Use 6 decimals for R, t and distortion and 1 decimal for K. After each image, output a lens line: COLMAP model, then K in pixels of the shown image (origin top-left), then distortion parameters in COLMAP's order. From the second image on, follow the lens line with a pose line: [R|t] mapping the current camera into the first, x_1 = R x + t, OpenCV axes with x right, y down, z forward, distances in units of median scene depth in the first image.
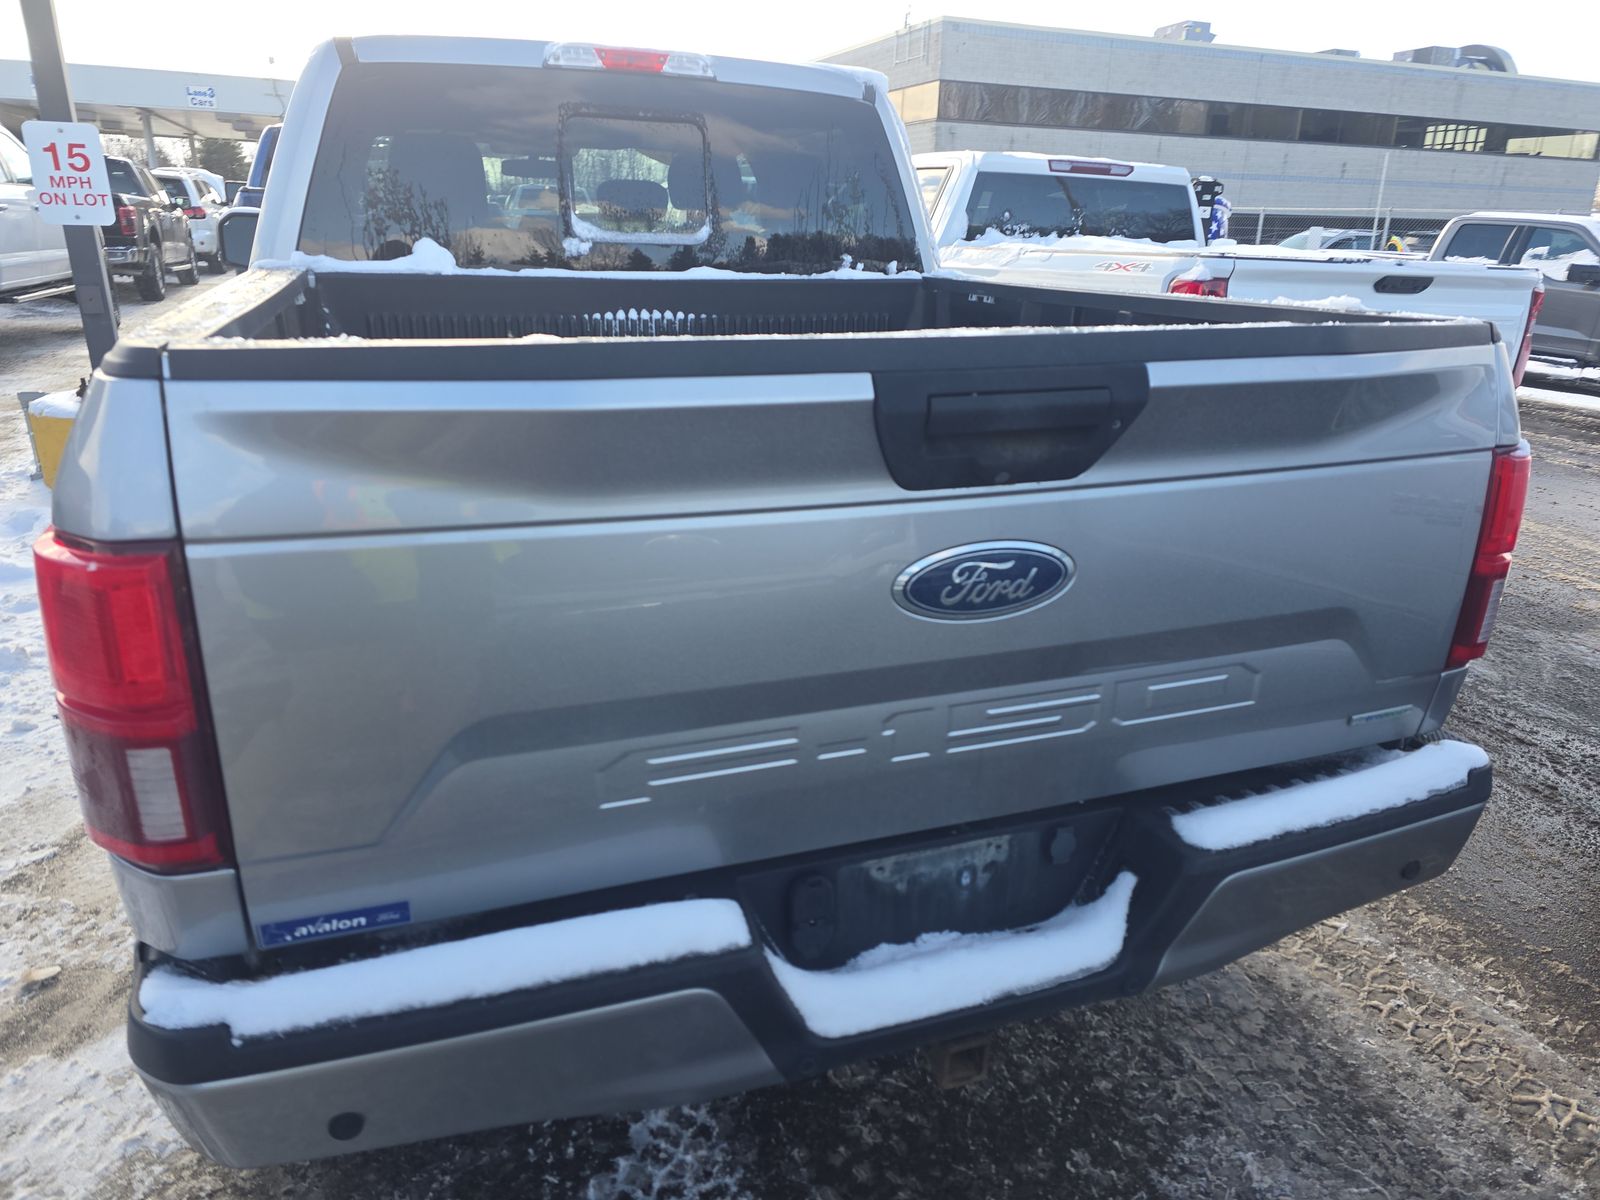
lens RADIAL K [[1078.4, 0, 808.8], [0, 1078.4, 605.4], [0, 0, 1]] dist [0.053197, -0.040722]
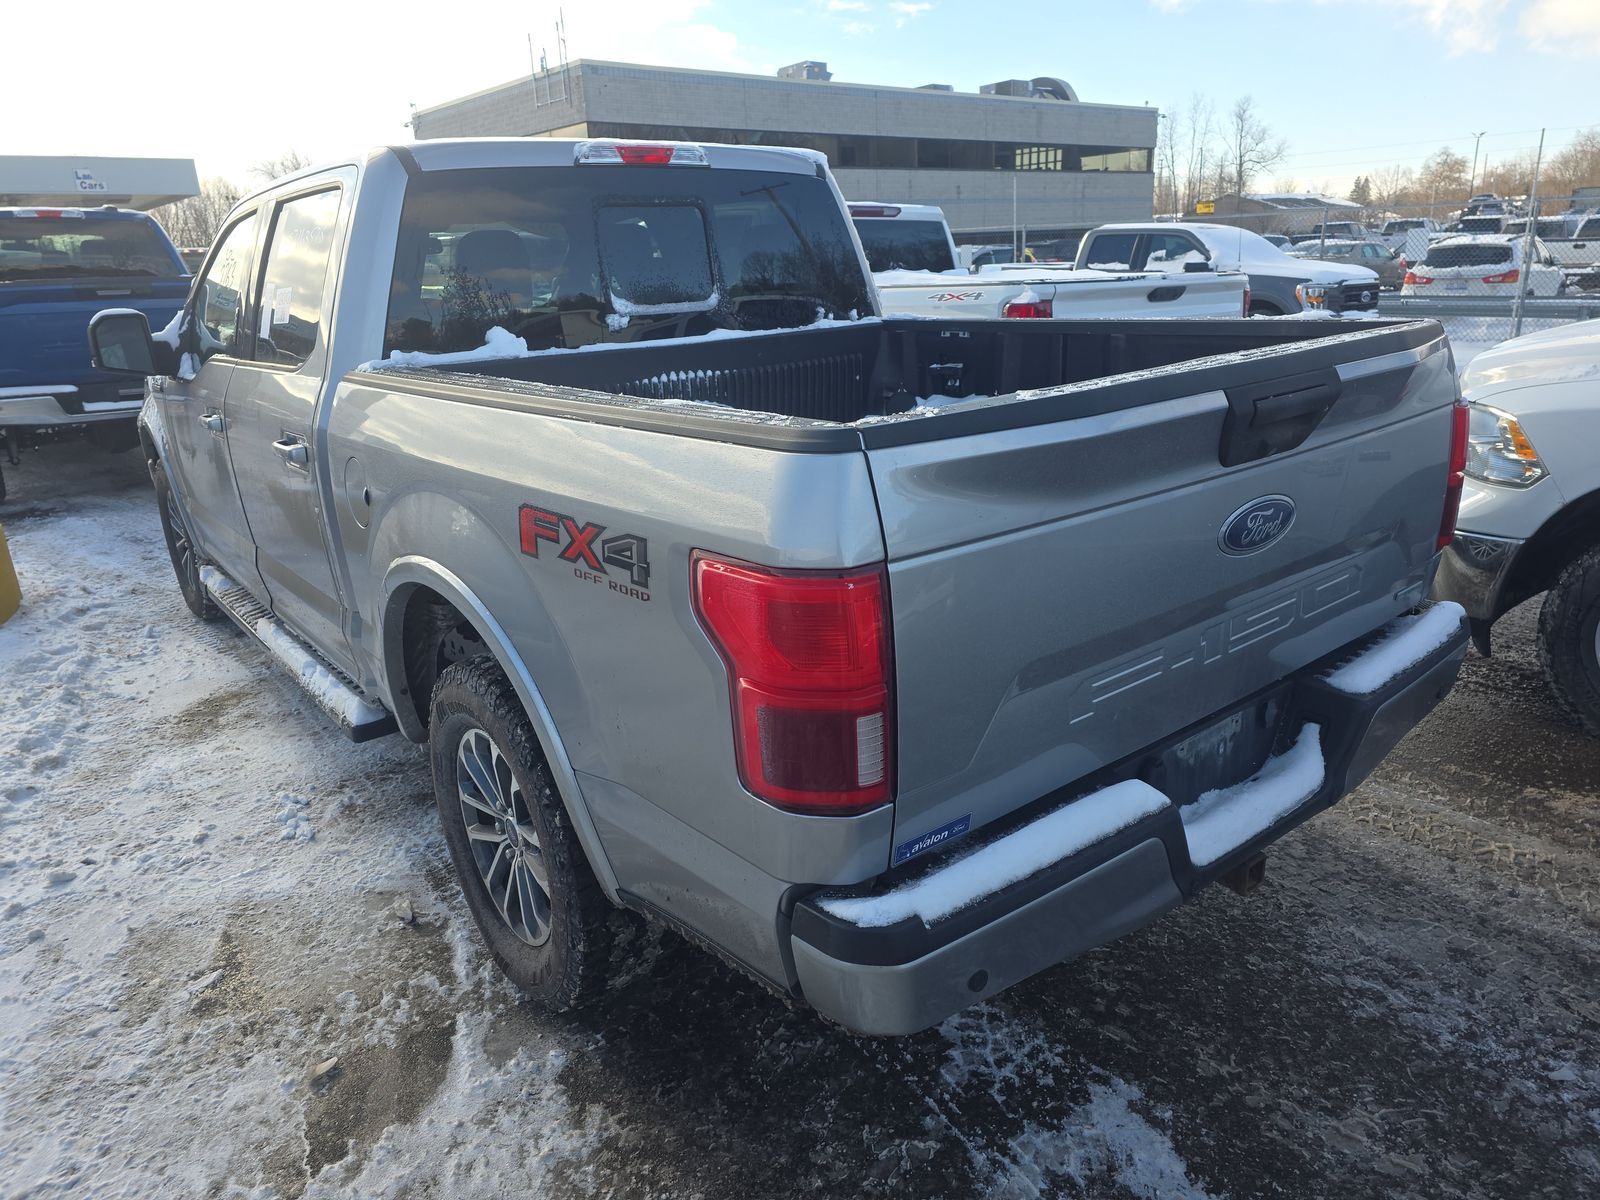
lens RADIAL K [[1078.4, 0, 840.8], [0, 1078.4, 602.9], [0, 0, 1]] dist [0.053197, -0.040722]
pose [[0.943523, -0.161444, 0.289309, -0.353786], [0.169963, 0.985441, -0.004391, -0.003827], [-0.284388, 0.053315, 0.957226, -0.104007]]
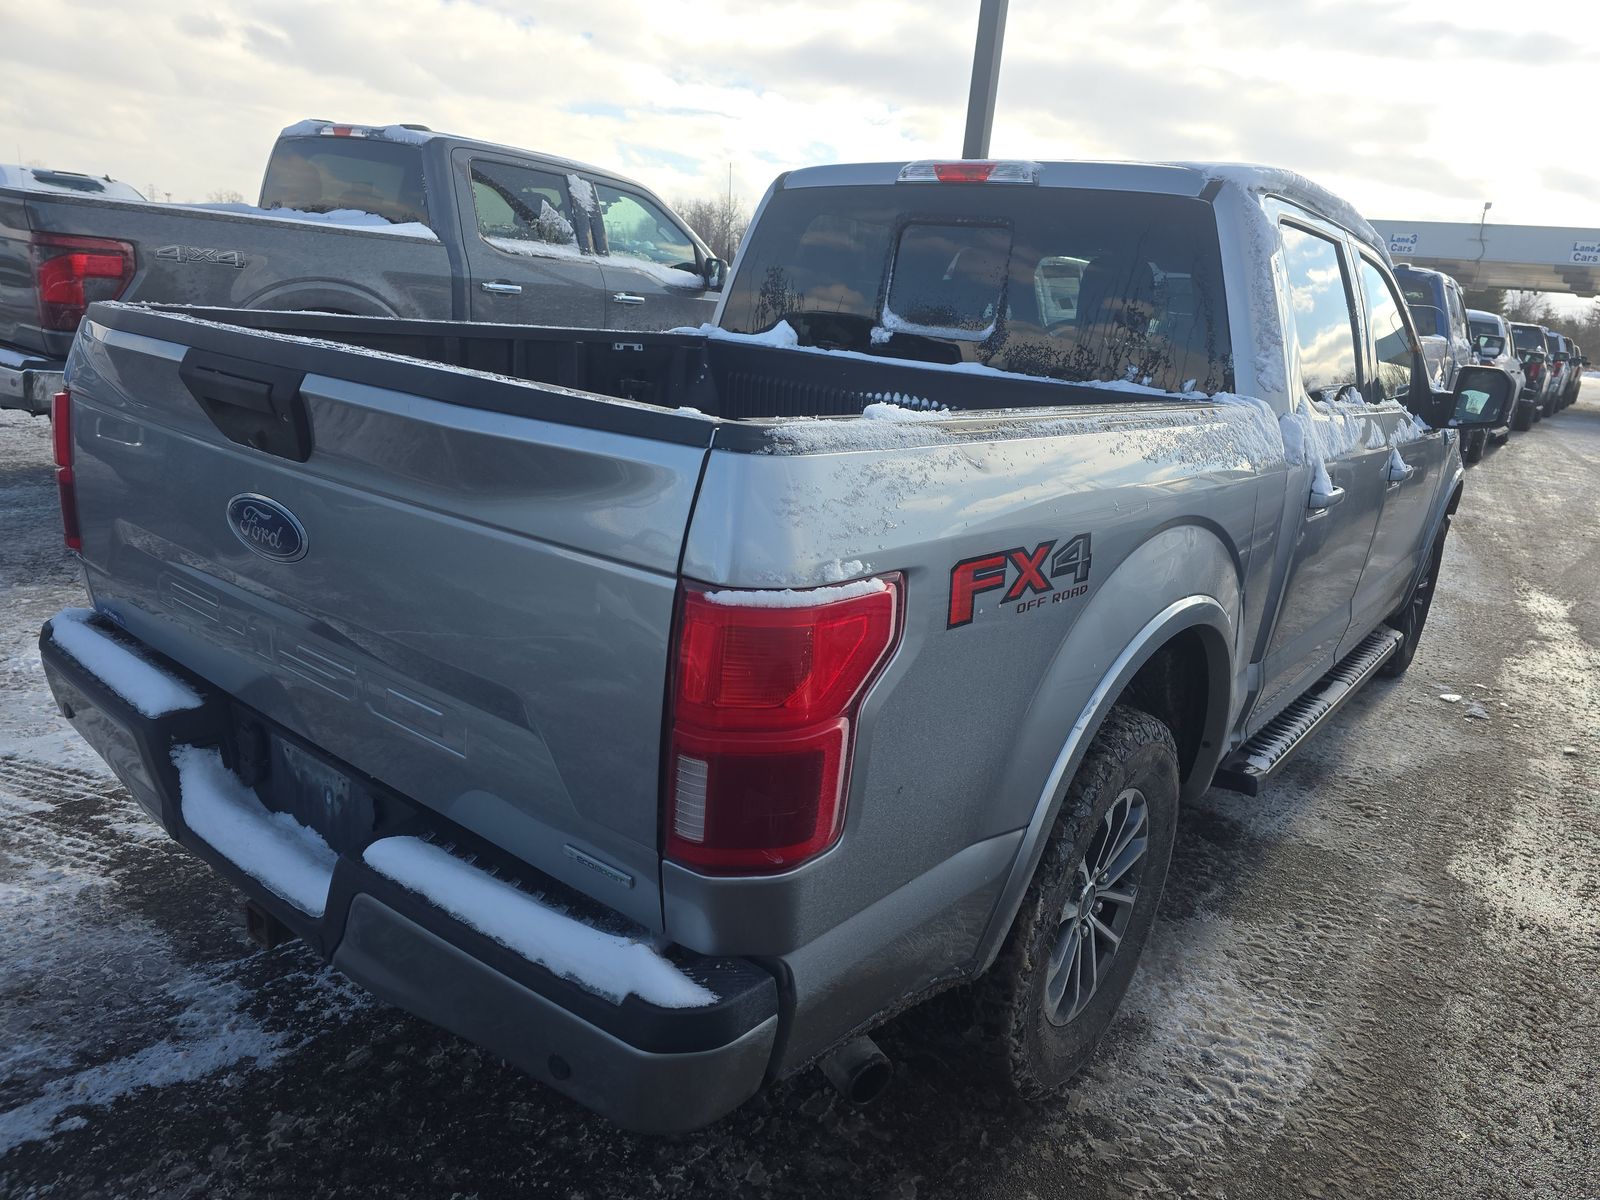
lens RADIAL K [[1078.4, 0, 794.8], [0, 1078.4, 600.9], [0, 0, 1]] dist [0.053197, -0.040722]
pose [[0.514092, 0.254652, -0.819061, 0.710081], [-0.353090, 0.933080, 0.068481, -0.113792], [0.781689, 0.253996, 0.569604, 0.347510]]
